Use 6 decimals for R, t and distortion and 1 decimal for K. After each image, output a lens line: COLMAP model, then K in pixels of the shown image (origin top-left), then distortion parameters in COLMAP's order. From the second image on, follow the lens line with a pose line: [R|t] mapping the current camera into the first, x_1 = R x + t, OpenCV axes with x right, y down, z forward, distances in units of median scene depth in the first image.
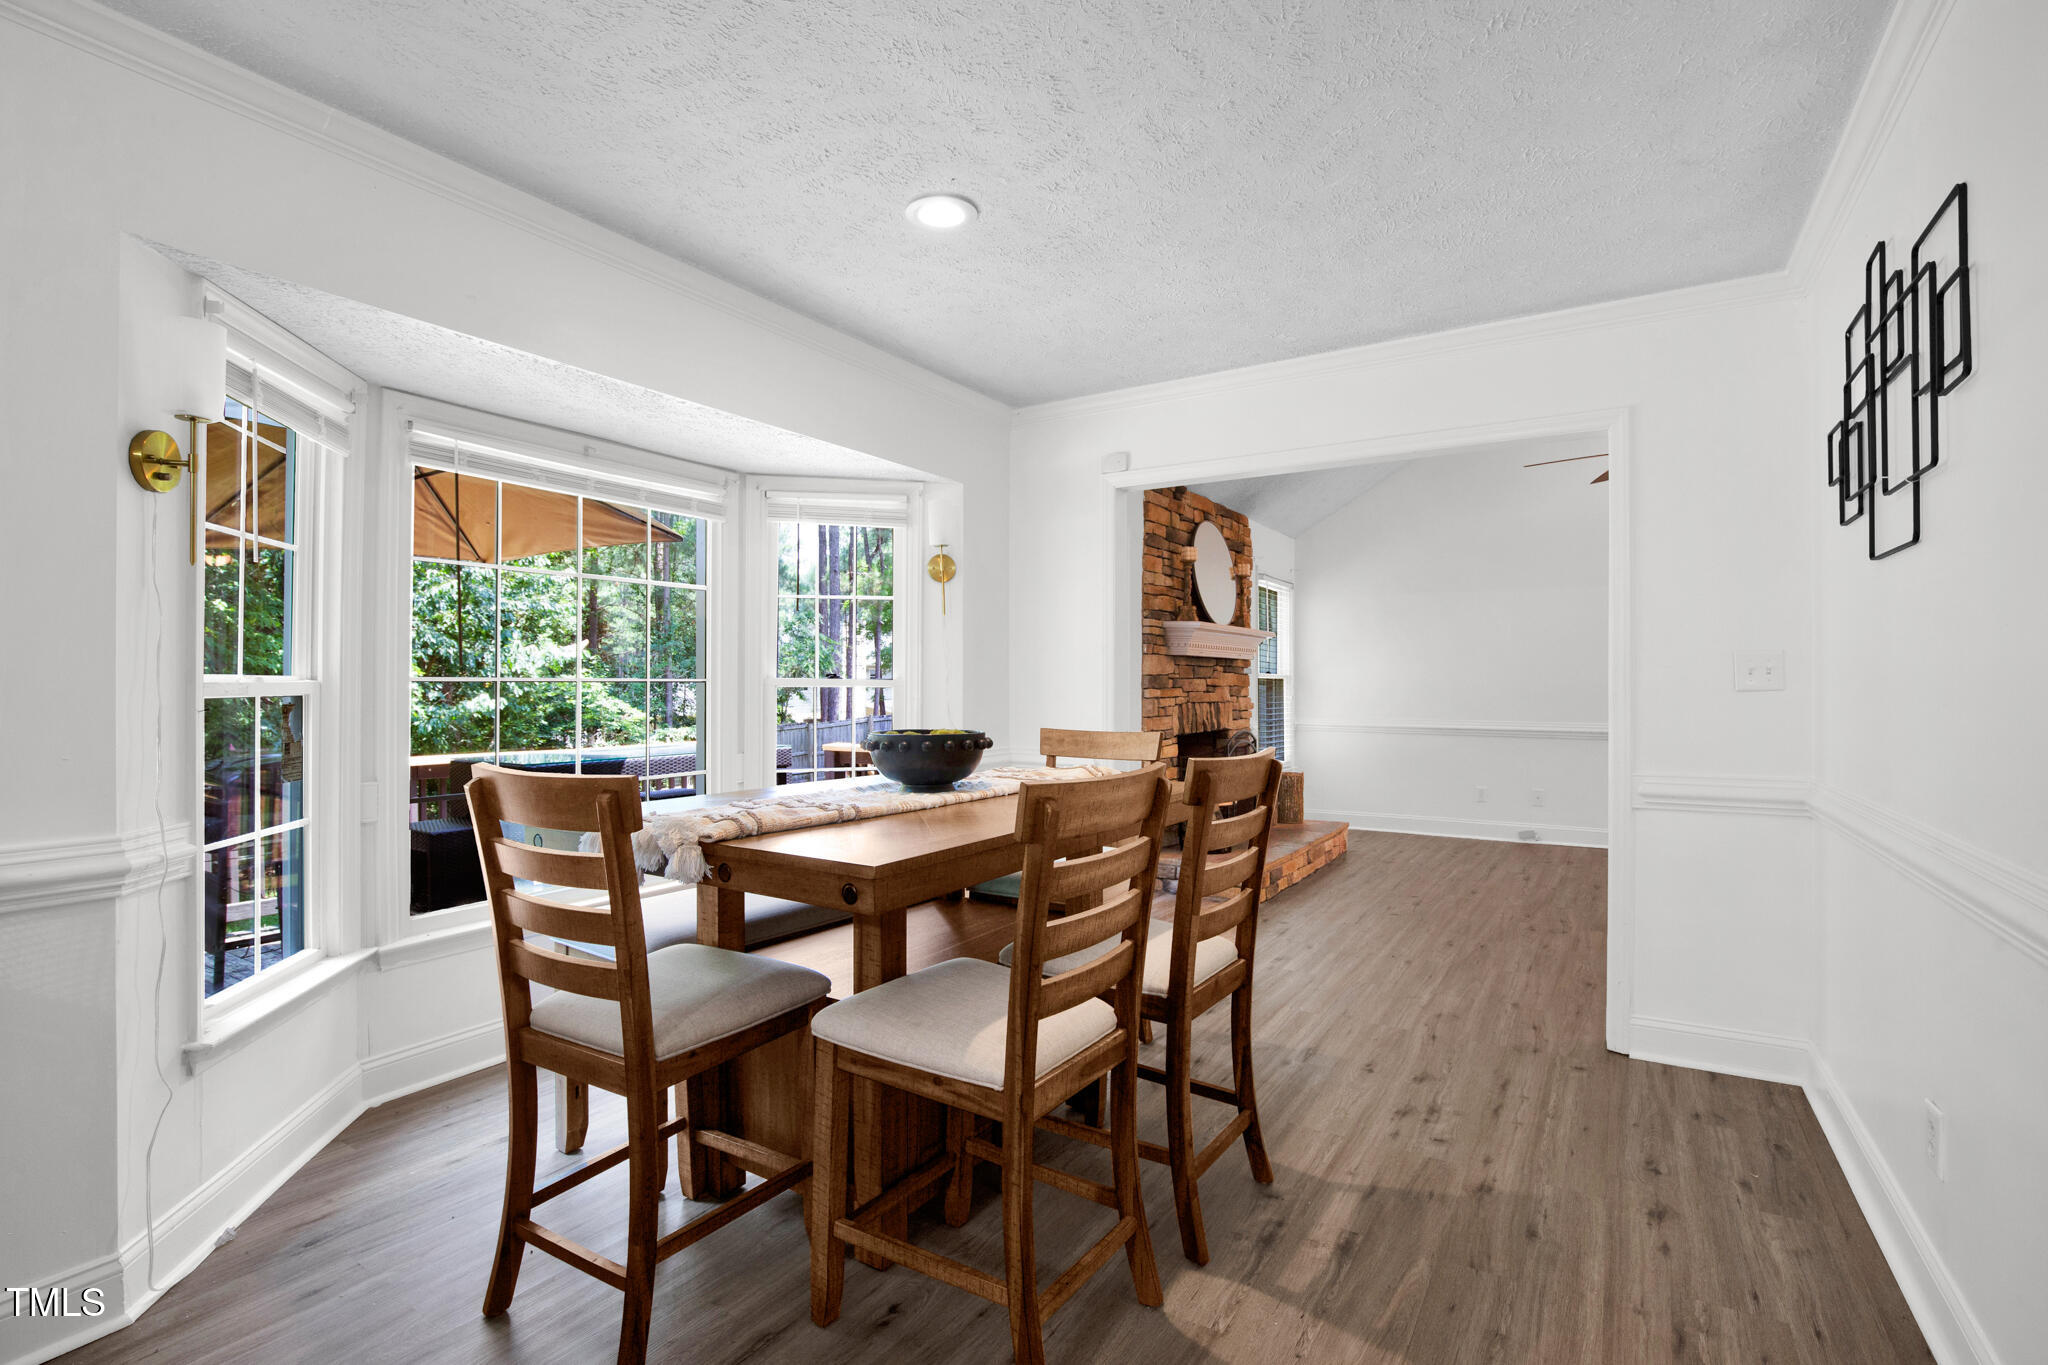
lens RADIAL K [[959.3, 0, 1028.2], [0, 959.3, 685.4], [0, 0, 1]] dist [-0.007199, -0.000147]
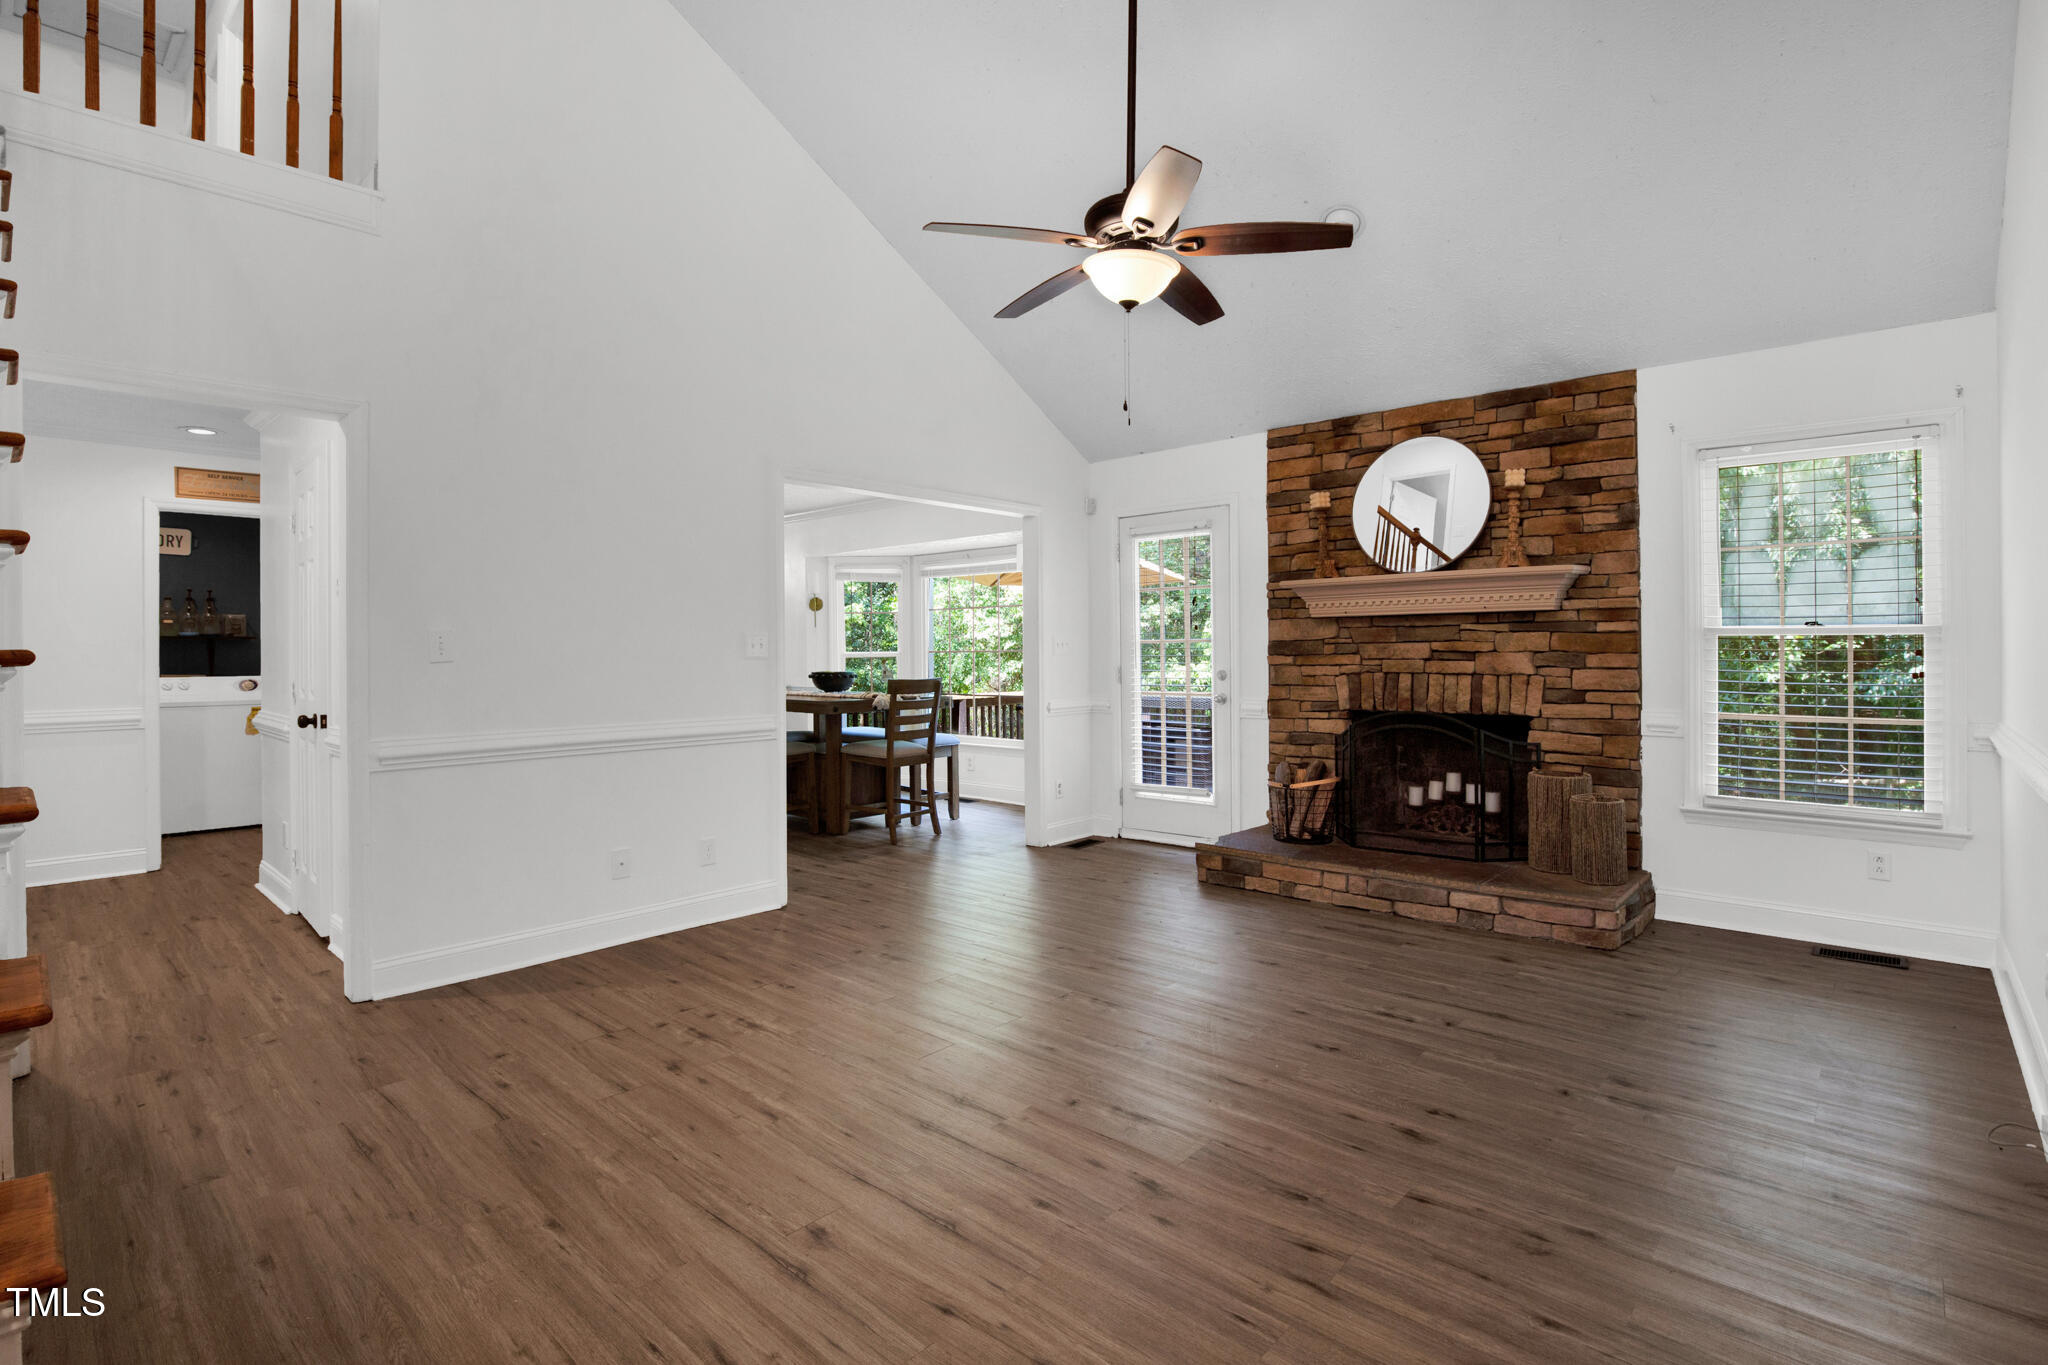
lens RADIAL K [[959.3, 0, 1005.1], [0, 959.3, 669.0], [0, 0, 1]] dist [-0.007199, -0.000147]
pose [[-0.184797, 0.008804, -0.982737, 1.678705], [0.008027, 0.999940, 0.007449, 0.010731], [0.982744, -0.006512, -0.184856, 1.405102]]
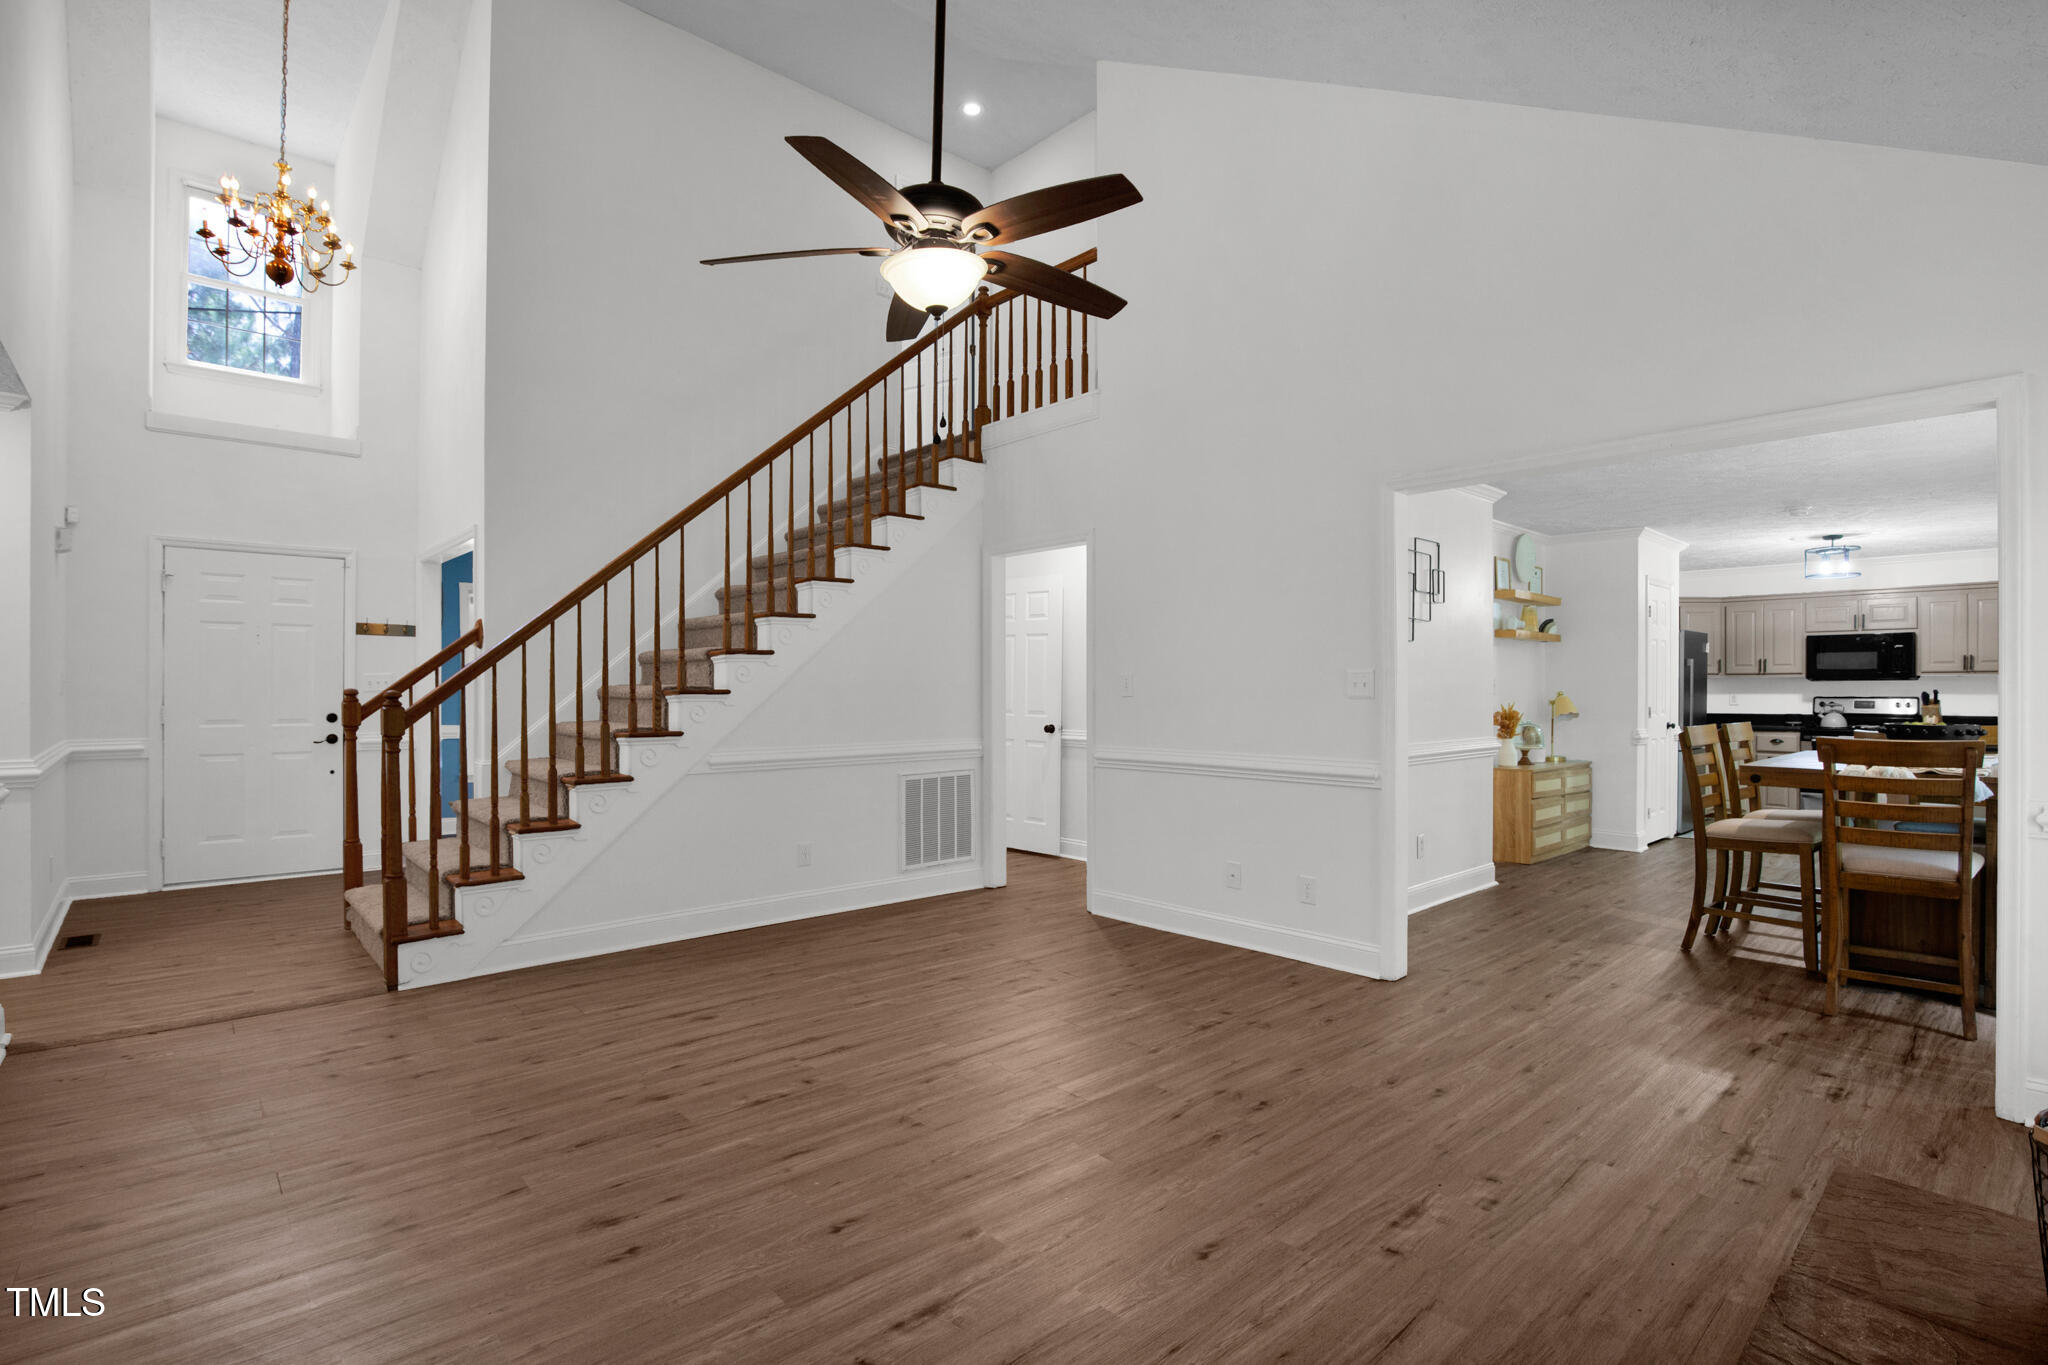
lens RADIAL K [[959.3, 0, 1054.6], [0, 959.3, 693.7], [0, 0, 1]] dist [-0.007199, -0.000147]
pose [[-0.968236, -0.003344, 0.250016, 0.635743], [-0.004517, 0.999981, -0.004120, 0.005166], [-0.249998, -0.005118, -0.968233, 2.027297]]
